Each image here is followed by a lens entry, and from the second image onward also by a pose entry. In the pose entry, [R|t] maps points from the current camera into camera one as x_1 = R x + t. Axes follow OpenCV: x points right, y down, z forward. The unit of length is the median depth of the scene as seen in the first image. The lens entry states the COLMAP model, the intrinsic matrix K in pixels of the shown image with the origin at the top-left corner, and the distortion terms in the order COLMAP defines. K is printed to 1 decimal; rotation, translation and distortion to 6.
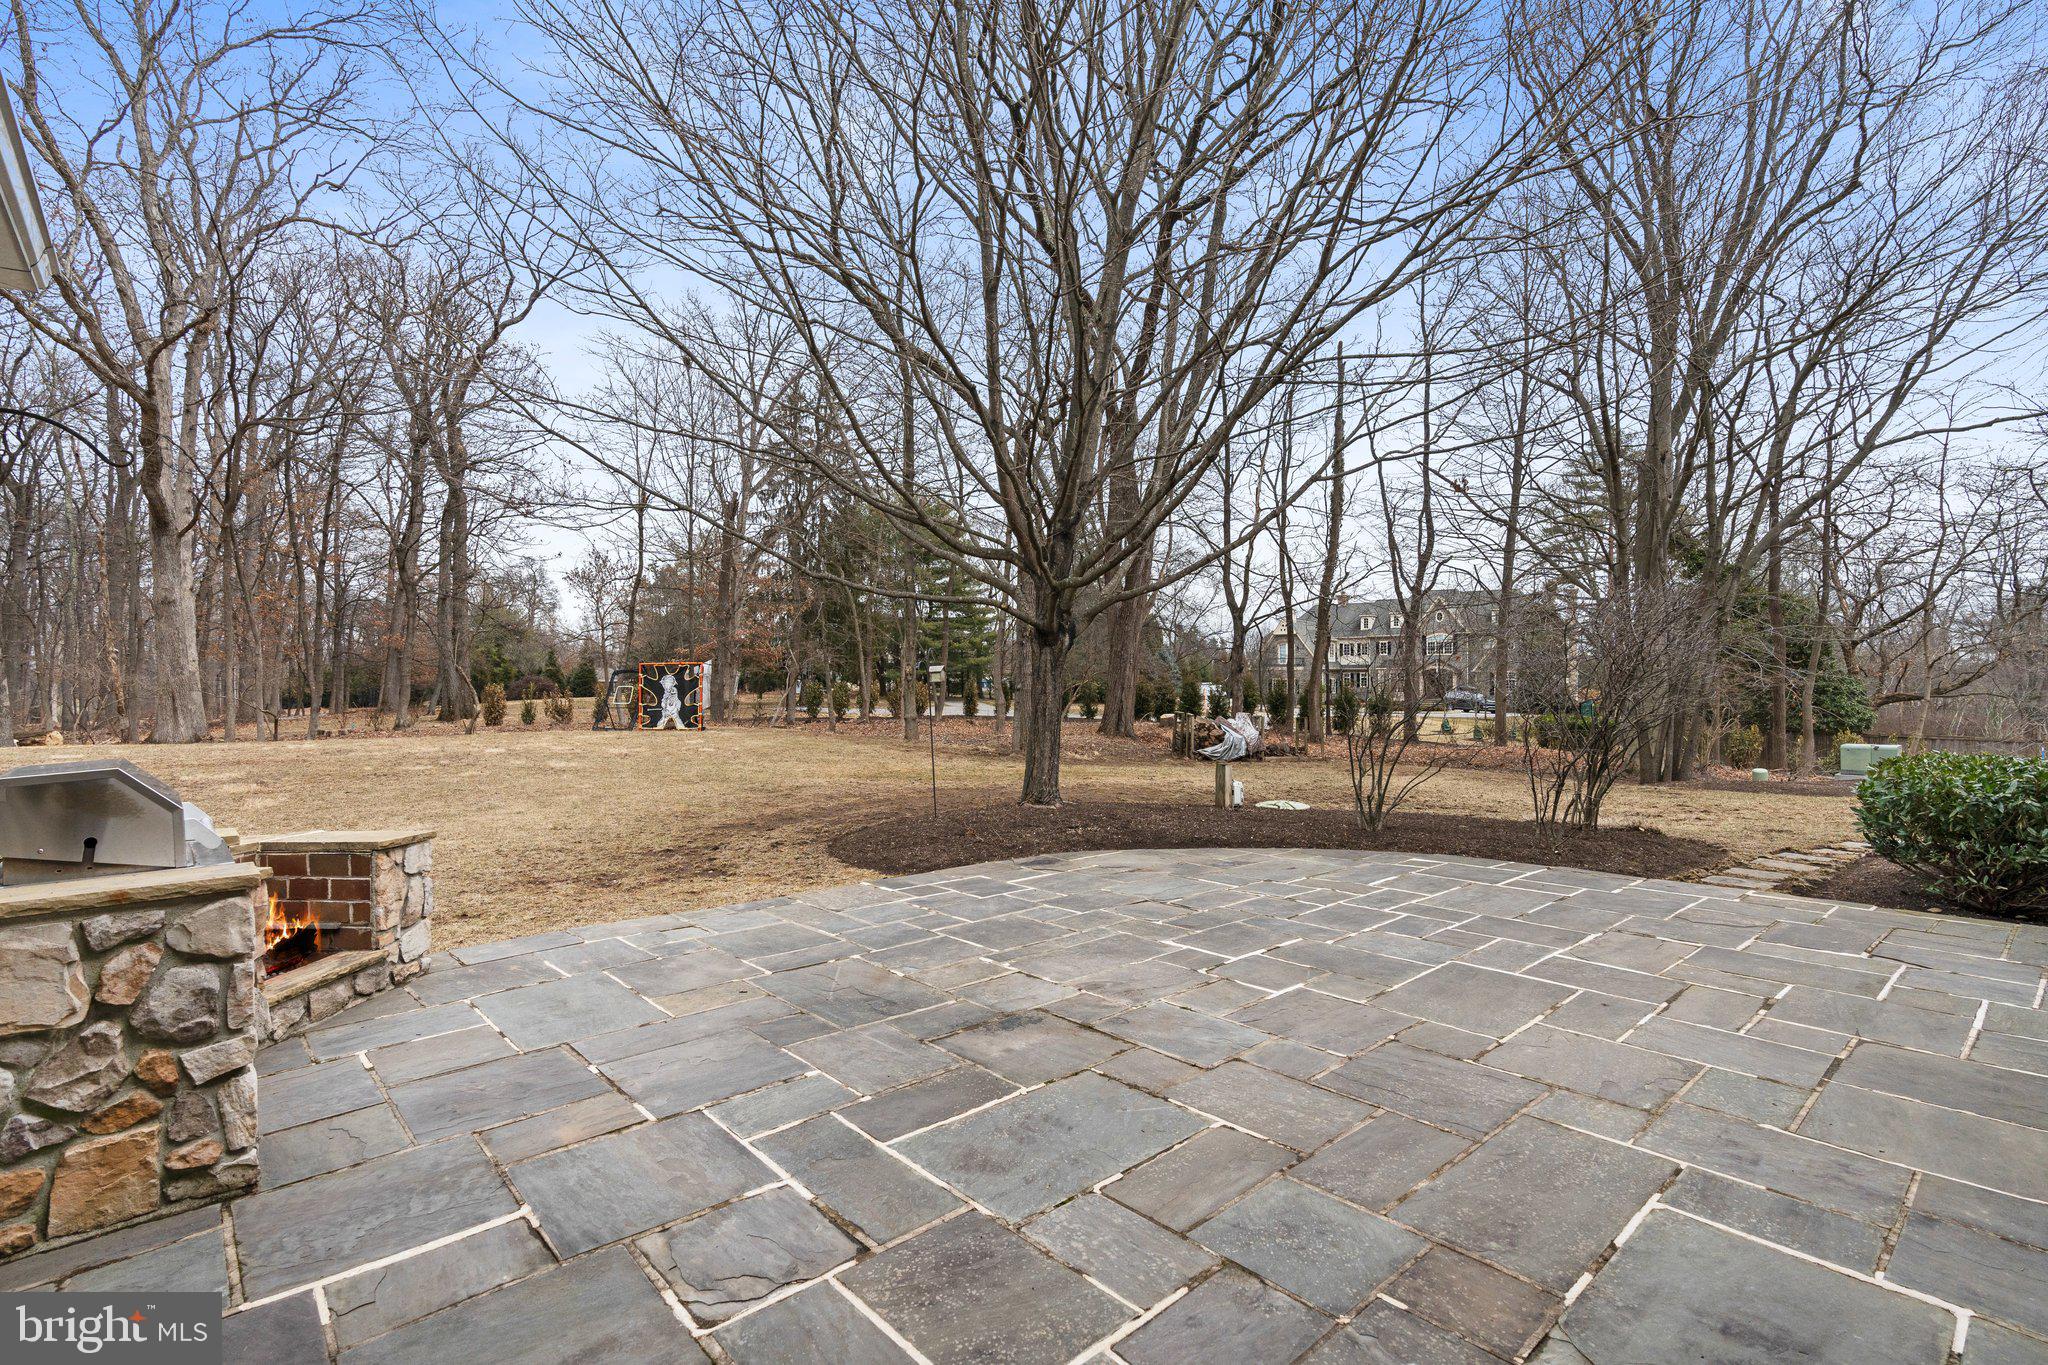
lens RADIAL K [[956.5, 0, 1024.0], [0, 956.5, 682.5], [0, 0, 1]] dist [-0.000968, 0.000982]
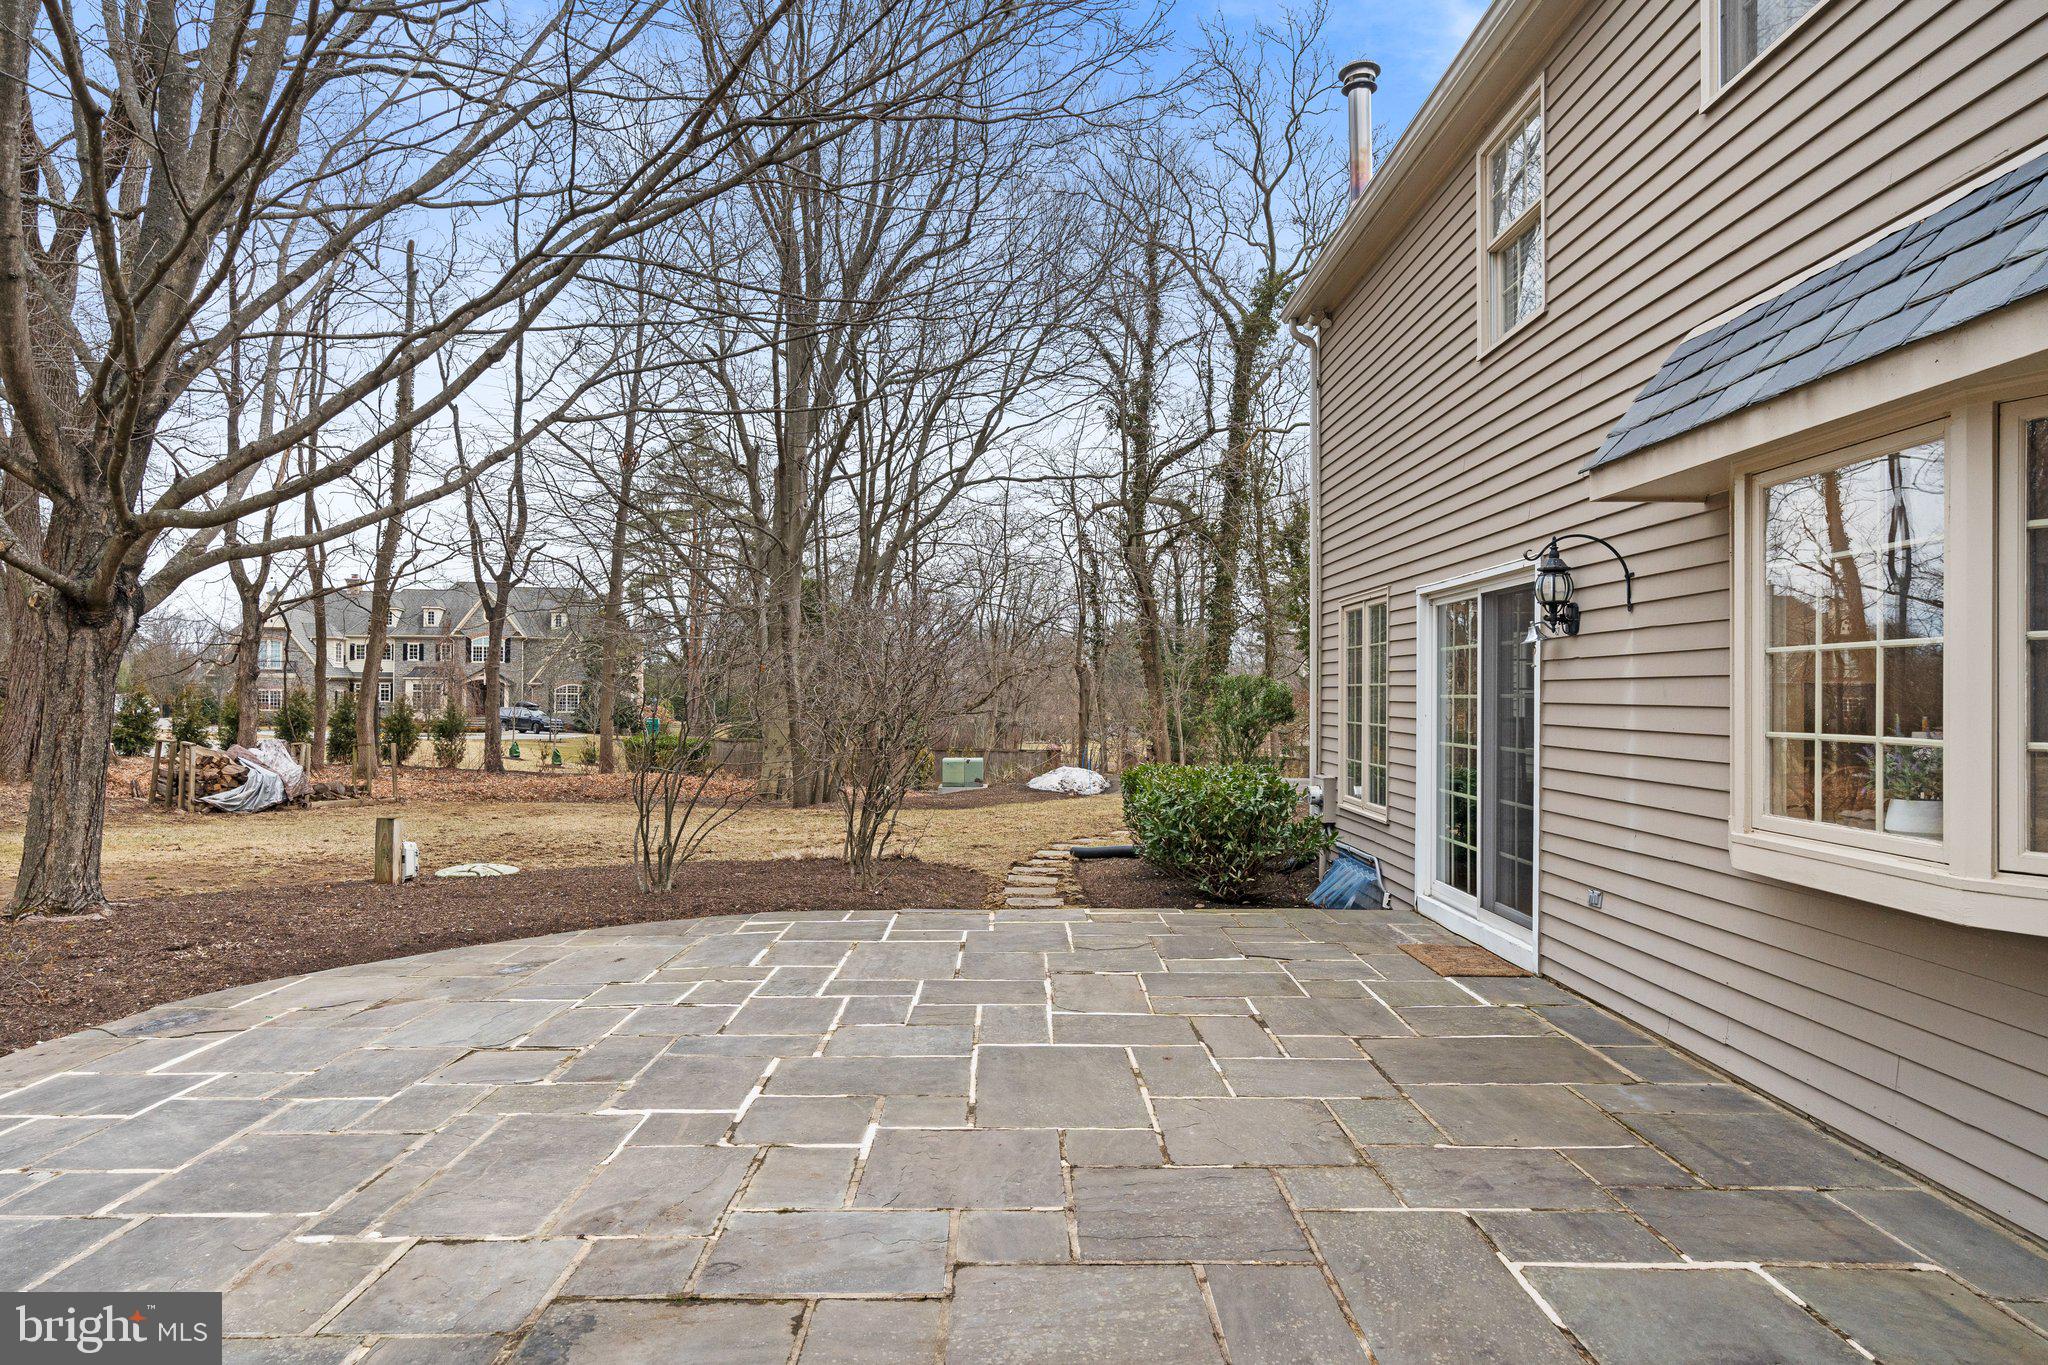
lens RADIAL K [[1169.5, 0, 1024.0], [0, 1169.5, 682.5], [0, 0, 1]] dist [-0.002109, 0.002725]
pose [[0.662434, 0.017523, 0.748916, -0.304936], [-0.008406, 0.999837, -0.015959, 0.000757], [-0.749073, 0.004276, 0.662473, 0.355753]]
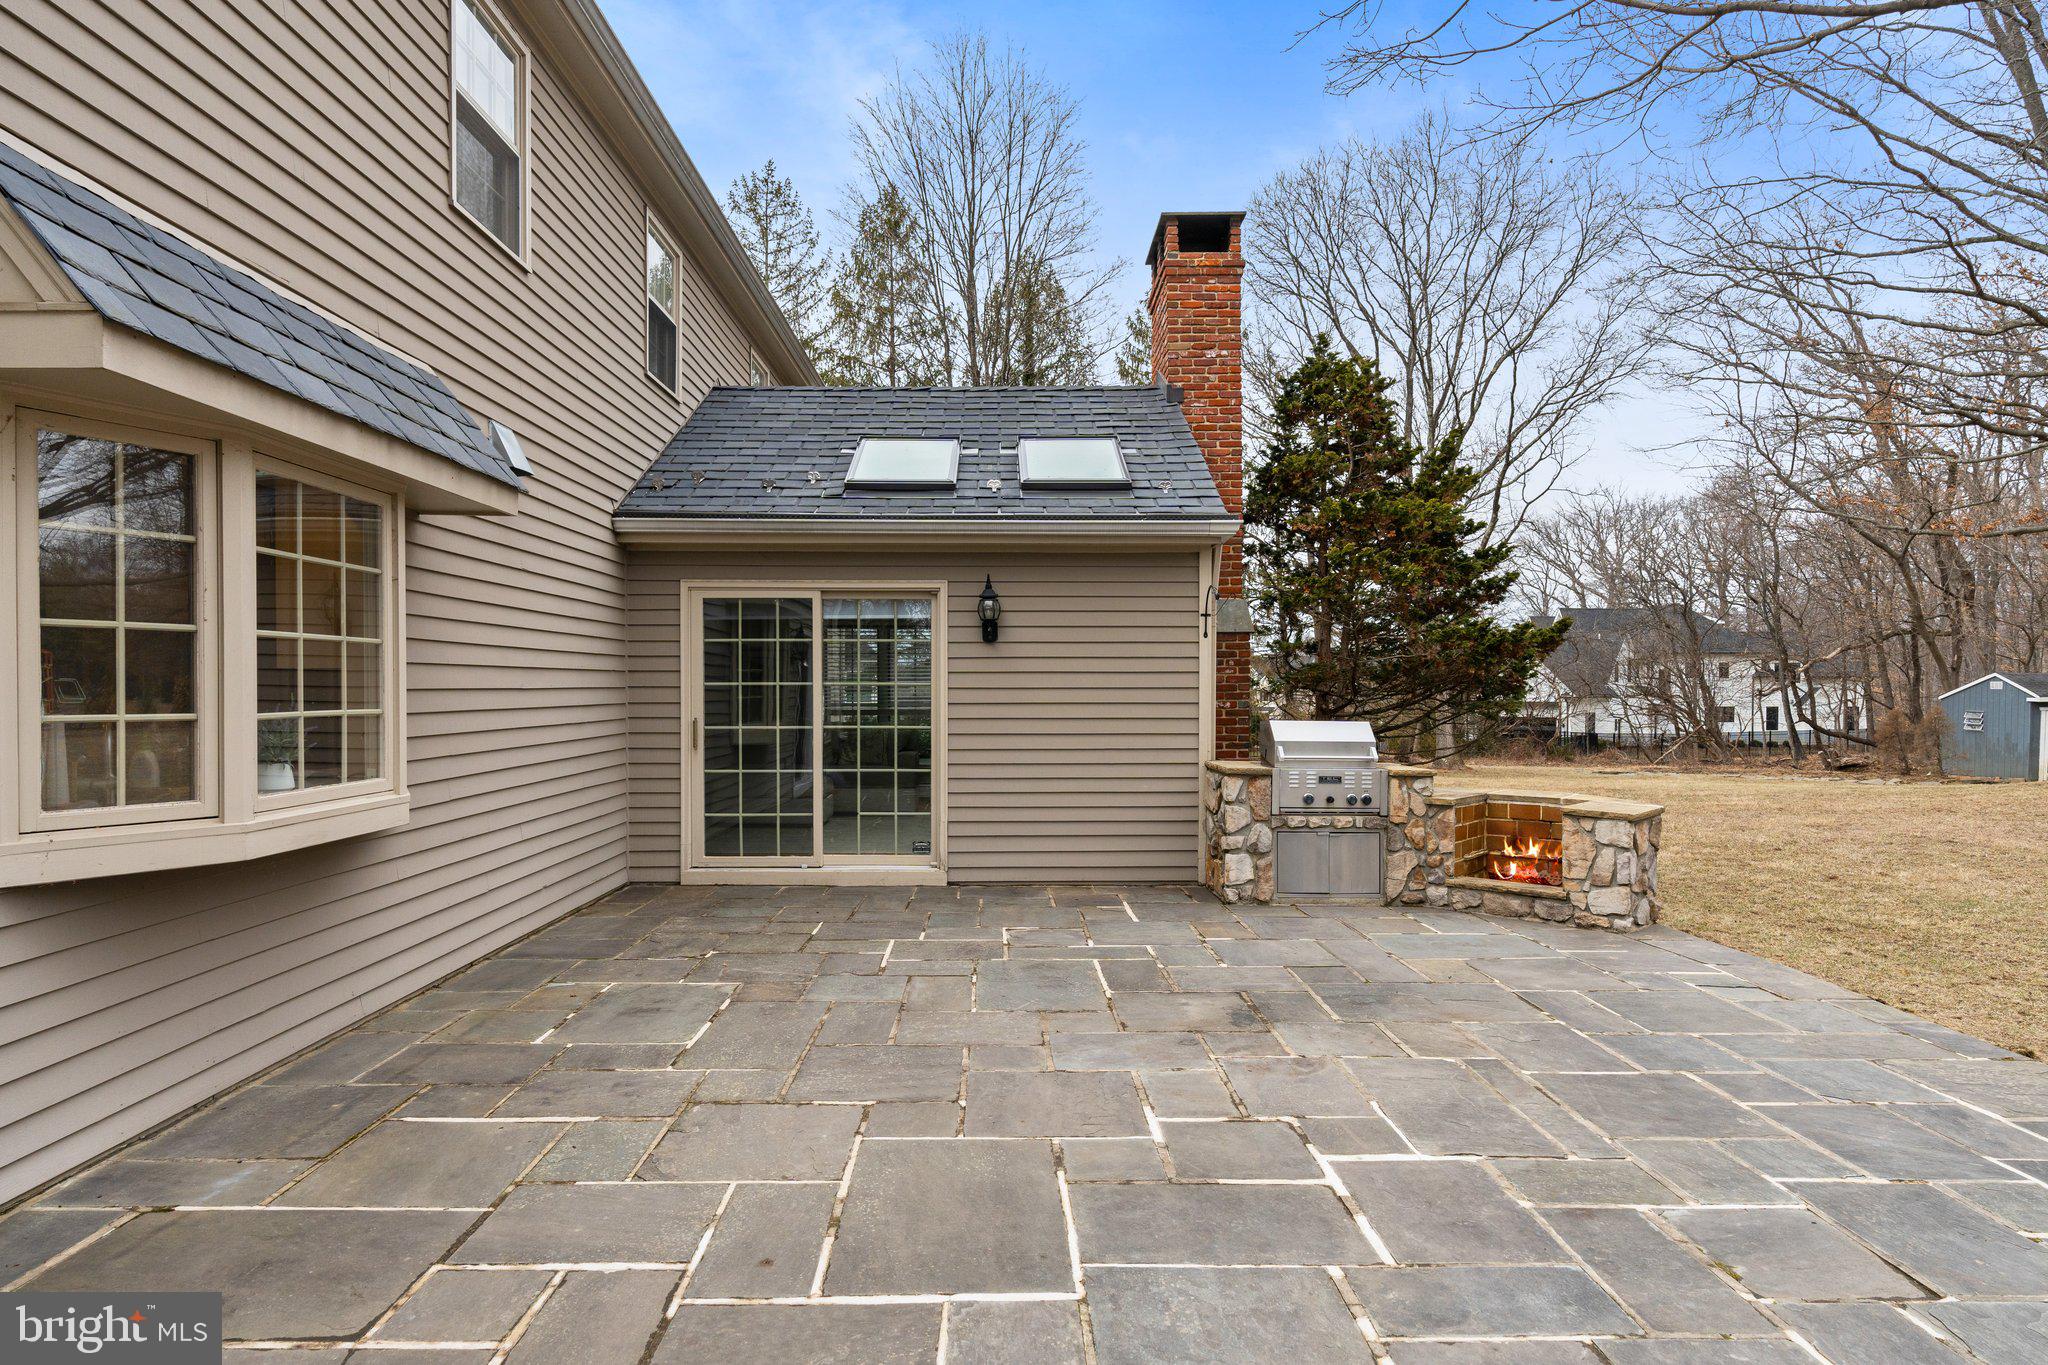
lens RADIAL K [[1136.0, 0, 1103.7], [0, 1136.0, 687.2], [0, 0, 1]] dist [-0.000522, 0.000414]
pose [[-0.596057, 0.003686, -0.802934, 0.992801], [-0.000430, 0.999988, 0.004910, -0.005388], [0.802942, 0.003272, -0.596048, 1.507010]]
